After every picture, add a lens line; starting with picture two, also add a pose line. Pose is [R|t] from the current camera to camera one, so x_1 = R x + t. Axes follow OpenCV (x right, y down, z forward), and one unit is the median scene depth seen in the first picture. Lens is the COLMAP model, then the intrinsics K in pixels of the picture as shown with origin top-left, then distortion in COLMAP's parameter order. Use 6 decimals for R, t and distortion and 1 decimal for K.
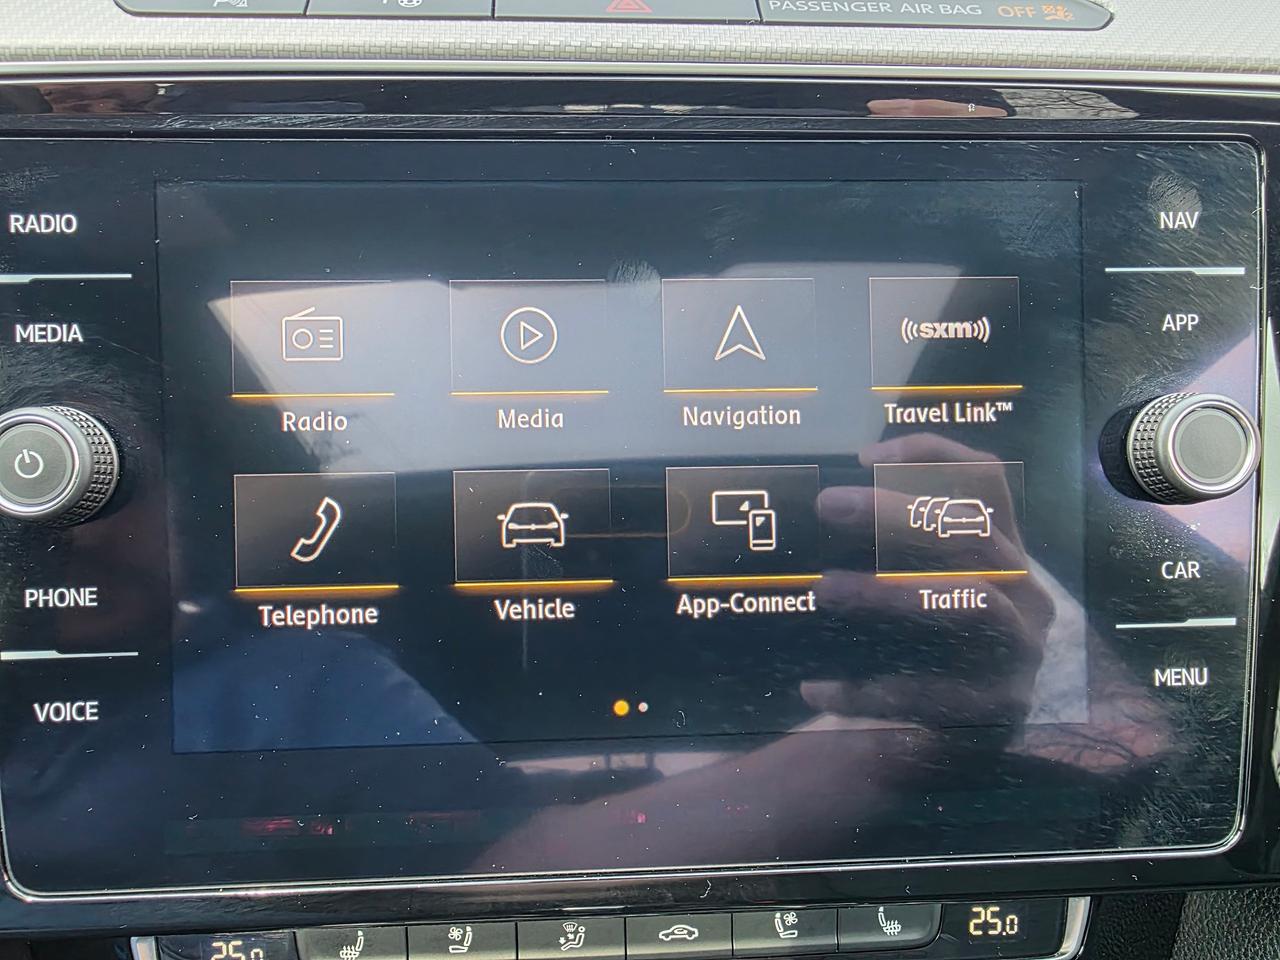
lens RADIAL K [[847.7, 0, 612.2], [0, 847.7, 544.1], [0, 0, 1]] dist [0.002765, -0.000810]
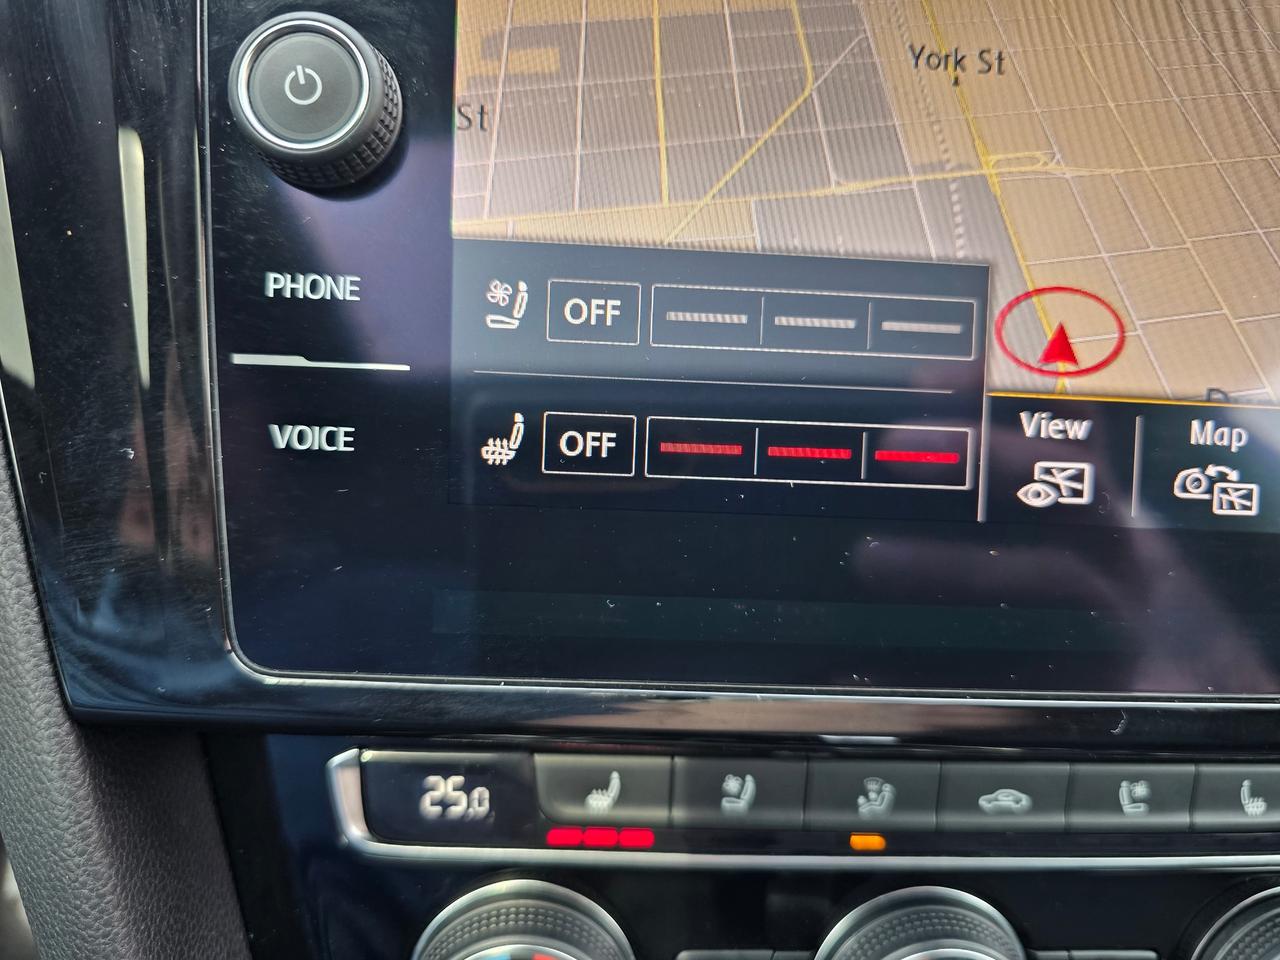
lens RADIAL K [[909.1, 0, 652.4], [0, 909.1, 496.7], [0, 0, 1]] dist [-0.008233, -0.034363]
pose [[0.998373, 0.057006, -0.001529, -0.335289], [-0.056949, 0.998054, 0.025411, 0.211566], [0.002975, -0.025282, 0.999676, 0.187810]]
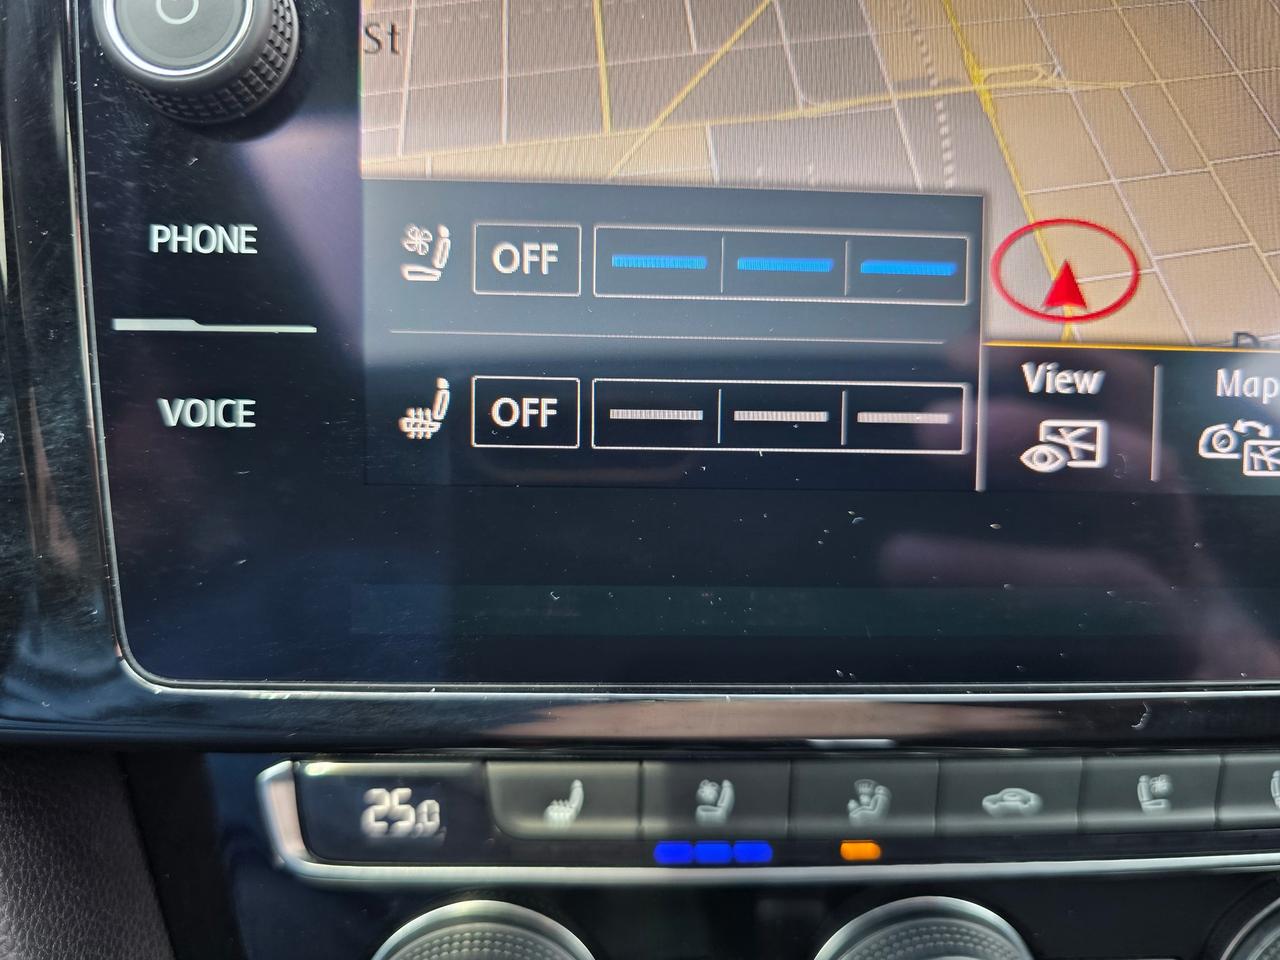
lens RADIAL K [[921.8, 0, 642.3], [0, 921.8, 493.3], [0, 0, 1]] dist [-0.033486, -0.009382]
pose [[0.999462, 0.032436, -0.004862, -0.299534], [-0.032213, 0.998658, 0.040555, 0.219545], [0.006171, -0.040376, 0.999165, 0.288187]]
